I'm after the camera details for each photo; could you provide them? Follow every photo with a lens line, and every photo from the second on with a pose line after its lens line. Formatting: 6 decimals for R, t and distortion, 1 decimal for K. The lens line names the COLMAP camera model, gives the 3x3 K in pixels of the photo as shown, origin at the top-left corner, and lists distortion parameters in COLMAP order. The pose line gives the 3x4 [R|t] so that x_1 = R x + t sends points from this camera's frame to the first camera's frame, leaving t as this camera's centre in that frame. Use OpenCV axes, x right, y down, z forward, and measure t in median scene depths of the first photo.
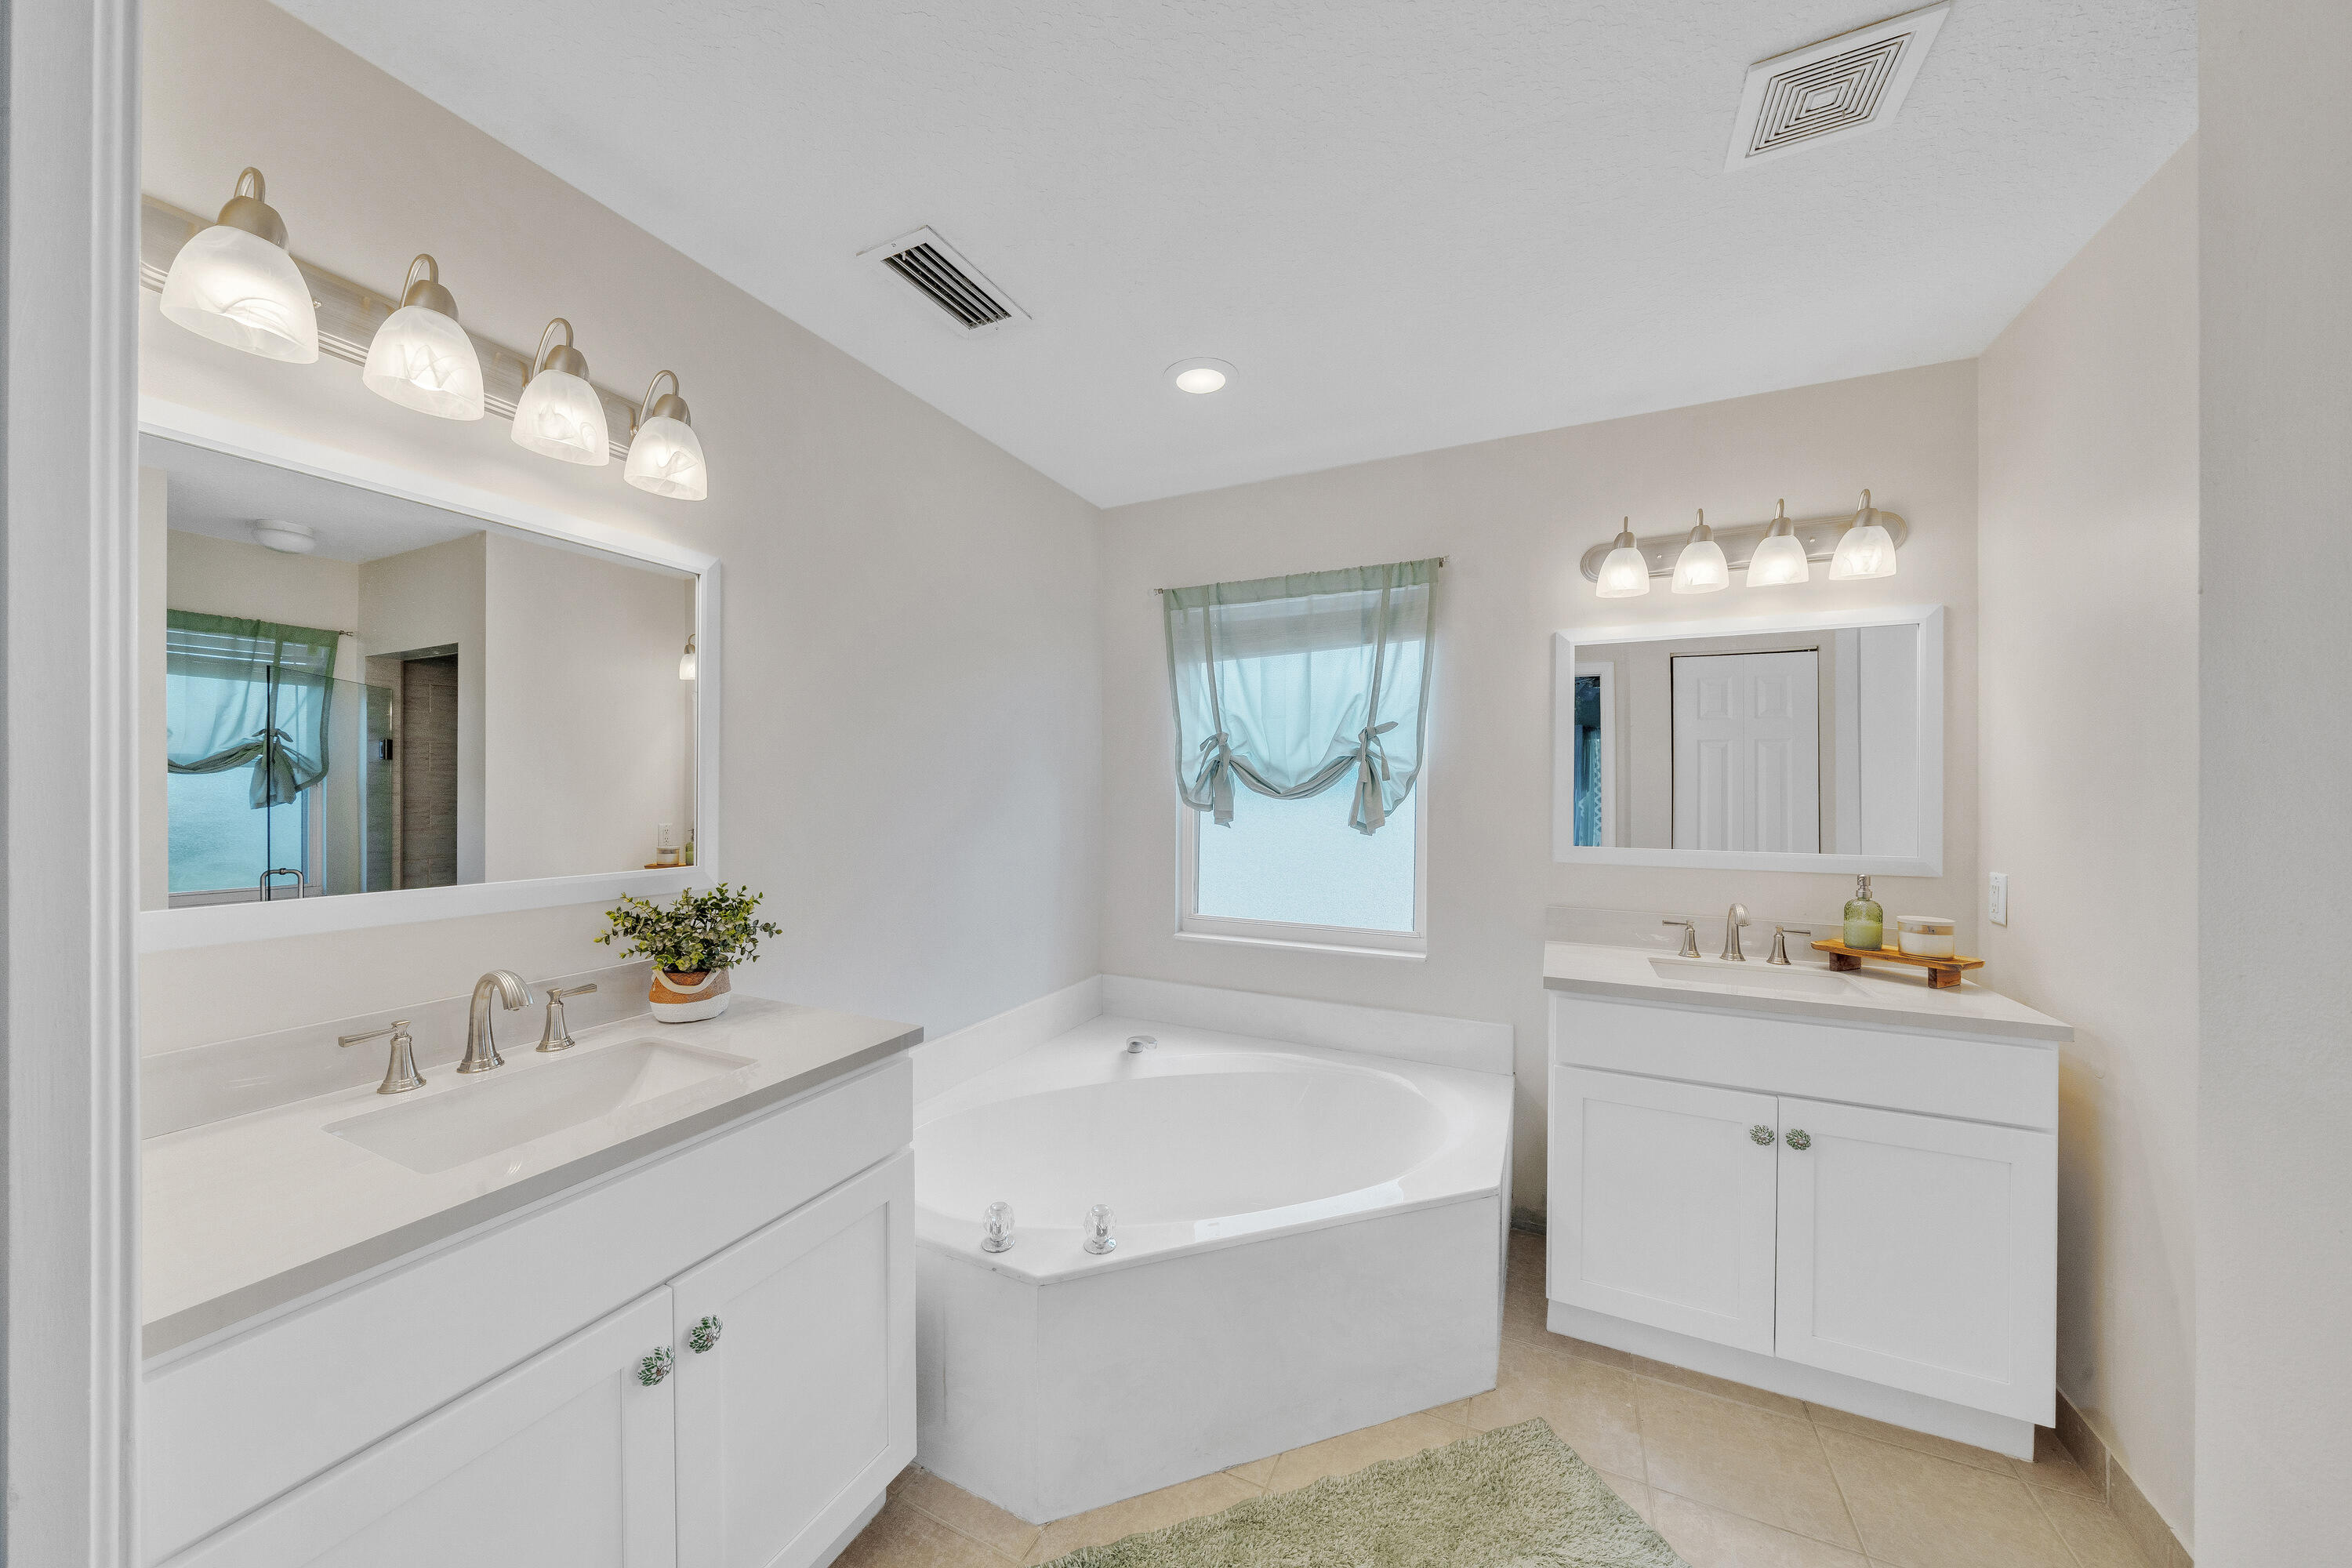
lens RADIAL K [[806.3, 0, 1149.0], [0, 806.3, 793.7], [0, 0, 1]] dist [-0.007165, 0.000136]
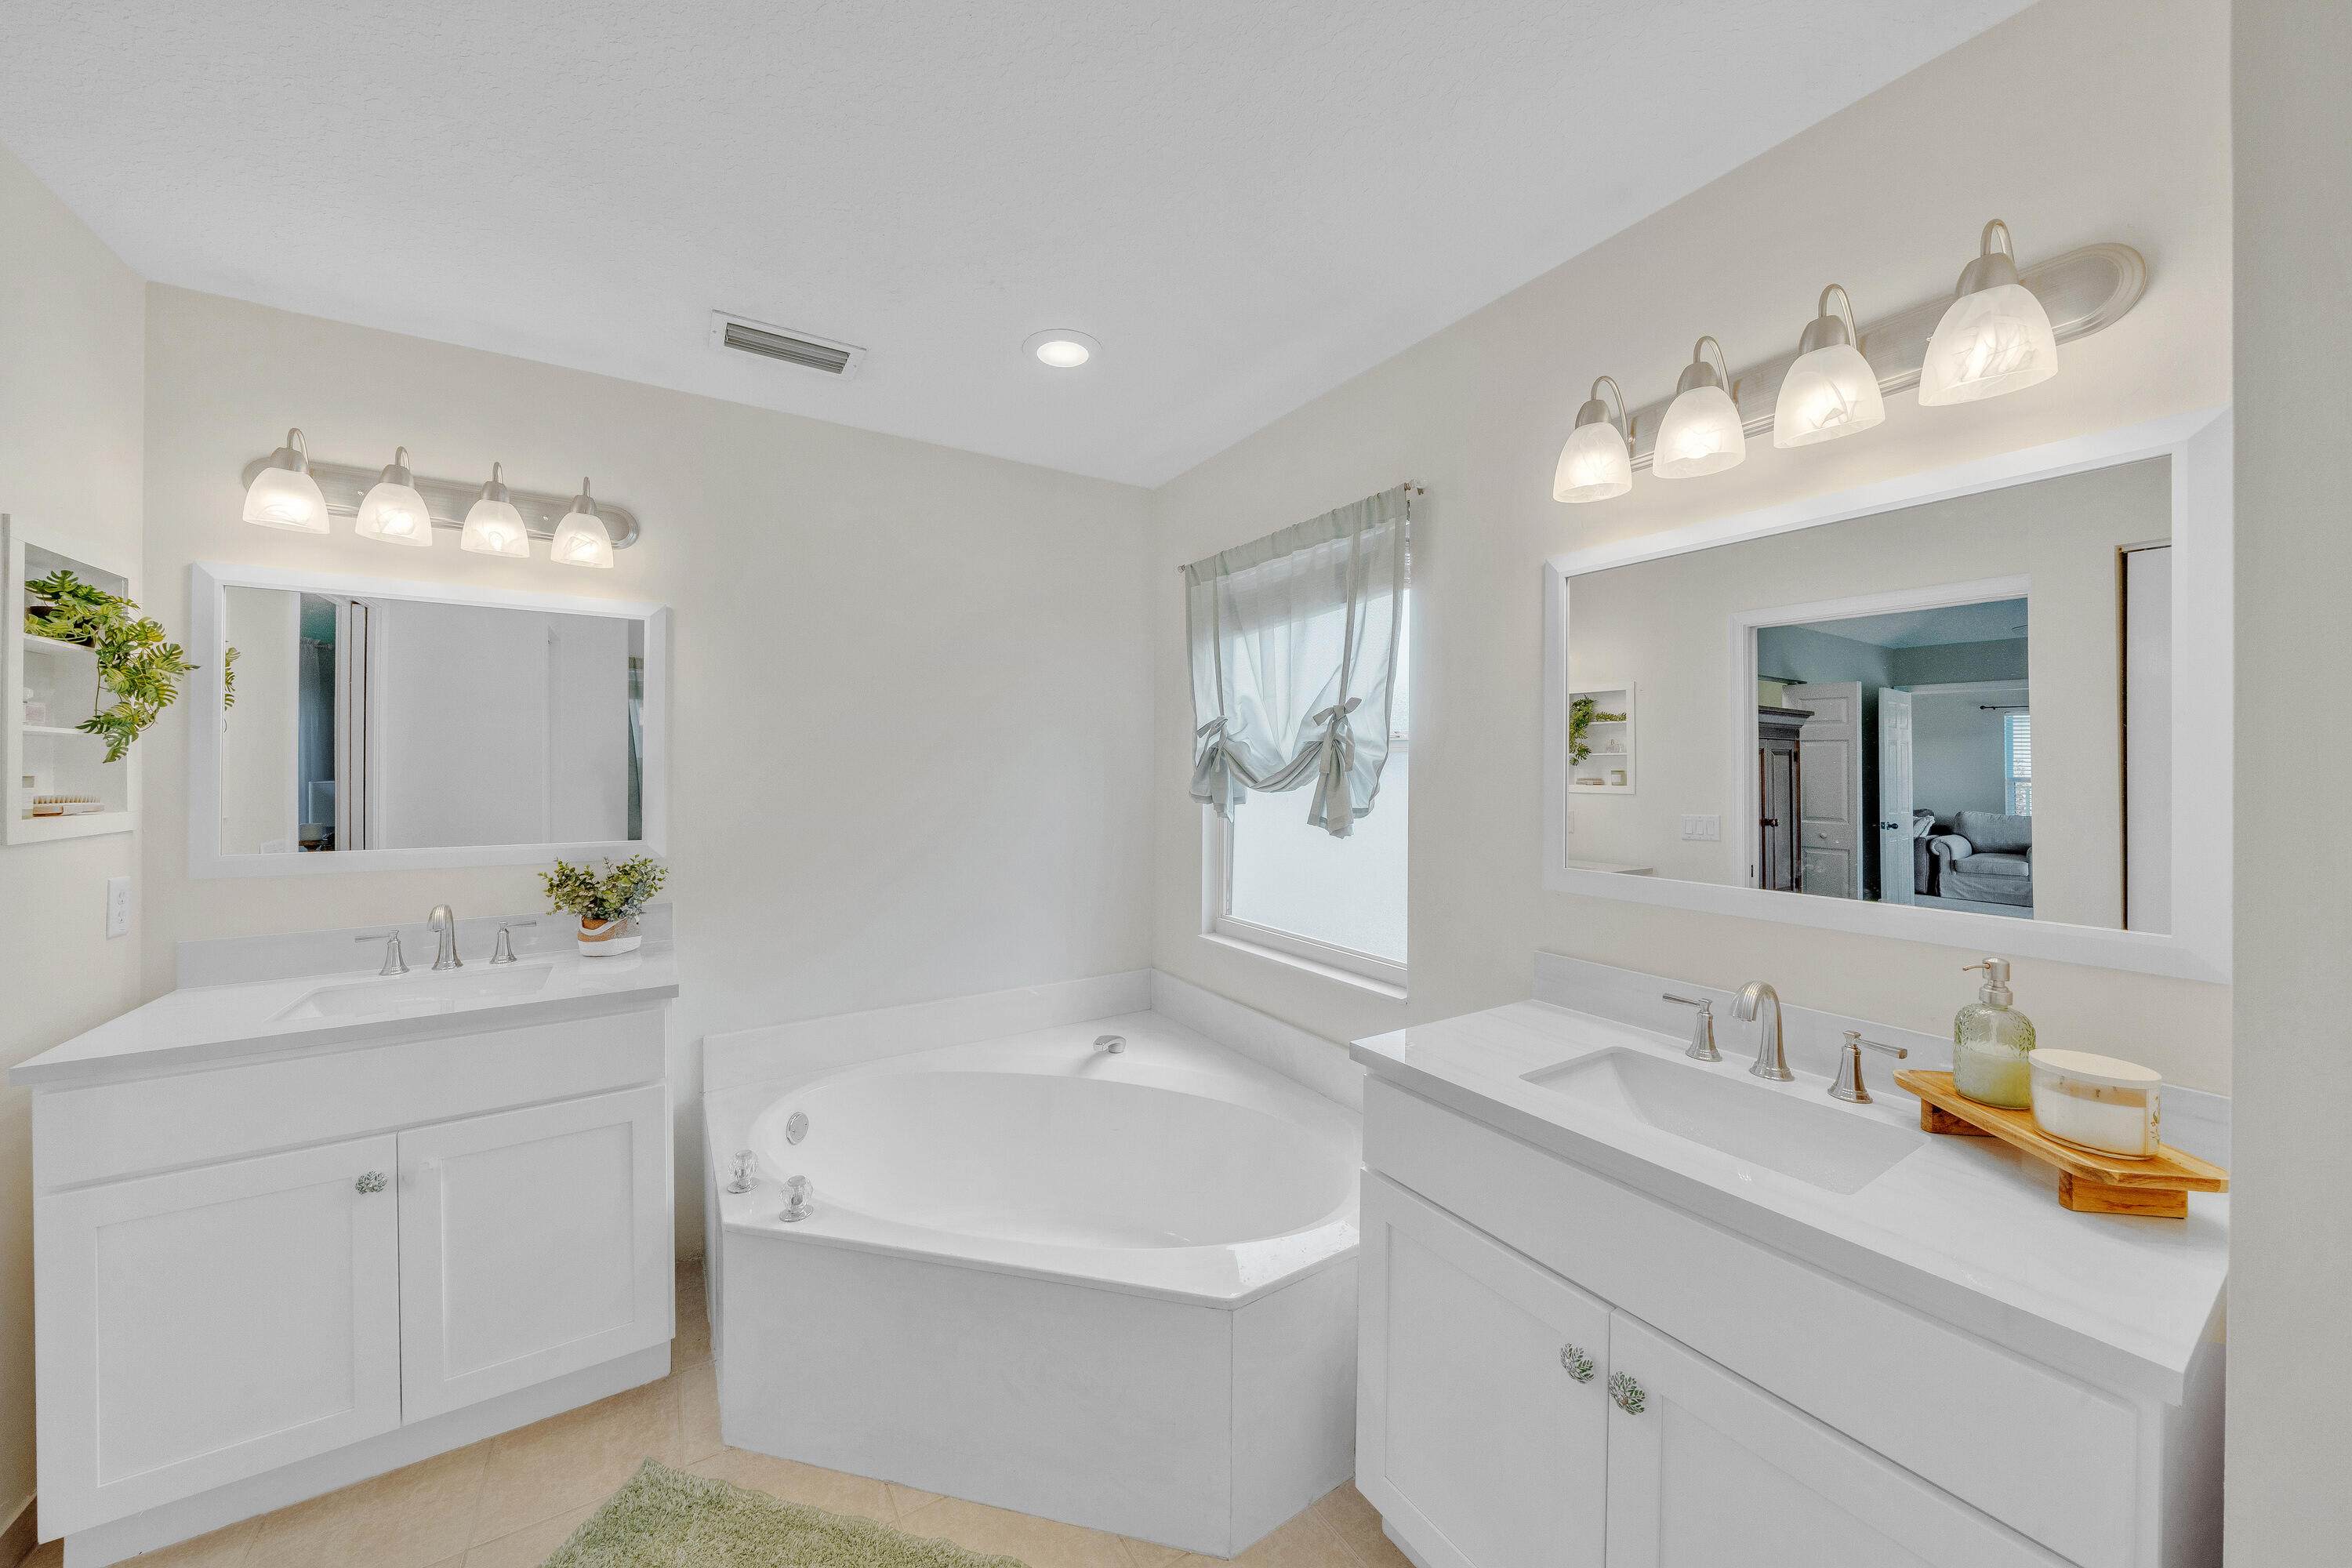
lens RADIAL K [[806.3, 0, 1121.5], [0, 806.3, 767.5], [0, 0, 1]] dist [-0.007165, 0.000136]
pose [[0.846930, -0.002633, -0.531698, 0.515871], [-0.001267, 0.999975, -0.006970, -0.013921], [0.531703, 0.006577, 0.846905, 0.191021]]
